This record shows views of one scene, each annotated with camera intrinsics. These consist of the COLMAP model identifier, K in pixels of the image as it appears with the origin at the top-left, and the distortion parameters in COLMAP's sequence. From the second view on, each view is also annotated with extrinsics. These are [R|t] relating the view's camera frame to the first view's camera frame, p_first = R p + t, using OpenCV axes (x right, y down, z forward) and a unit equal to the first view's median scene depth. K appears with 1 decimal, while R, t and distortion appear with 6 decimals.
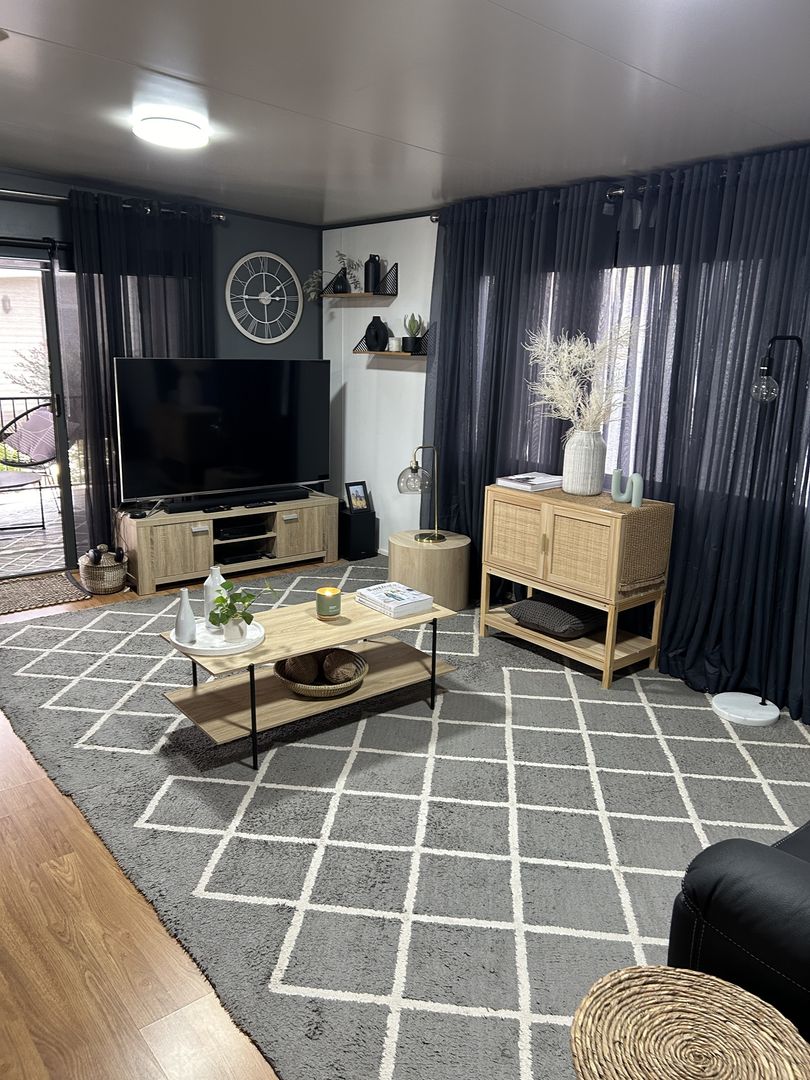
lens RADIAL K [[802.0, 0, 405.3], [0, 802.0, 542.1], [0, 0, 1]] dist [0.006121, -0.005683]
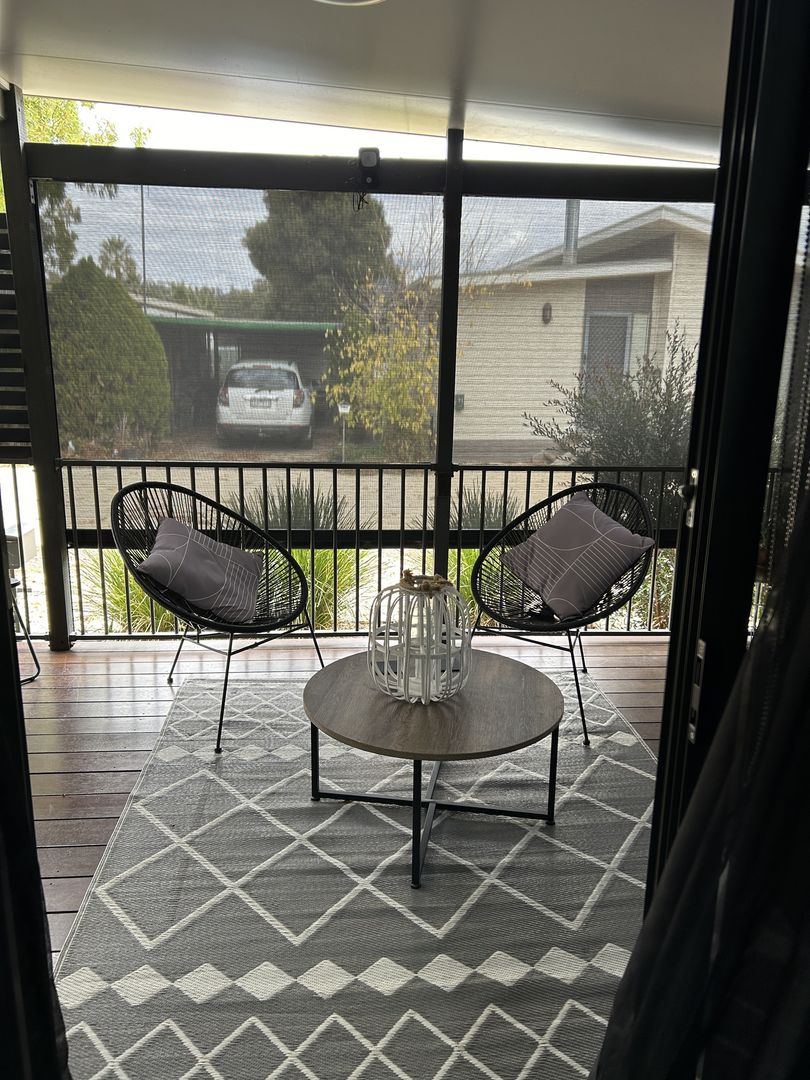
lens RADIAL K [[802.0, 0, 406.5], [0, 802.0, 540.5], [0, 0, 1]] dist [0.006121, -0.005683]
pose [[0.801779, 0.072372, -0.593222, -0.264412], [-0.128440, 0.990312, -0.052780, -0.104149], [0.583655, 0.118512, 0.803307, 0.589124]]
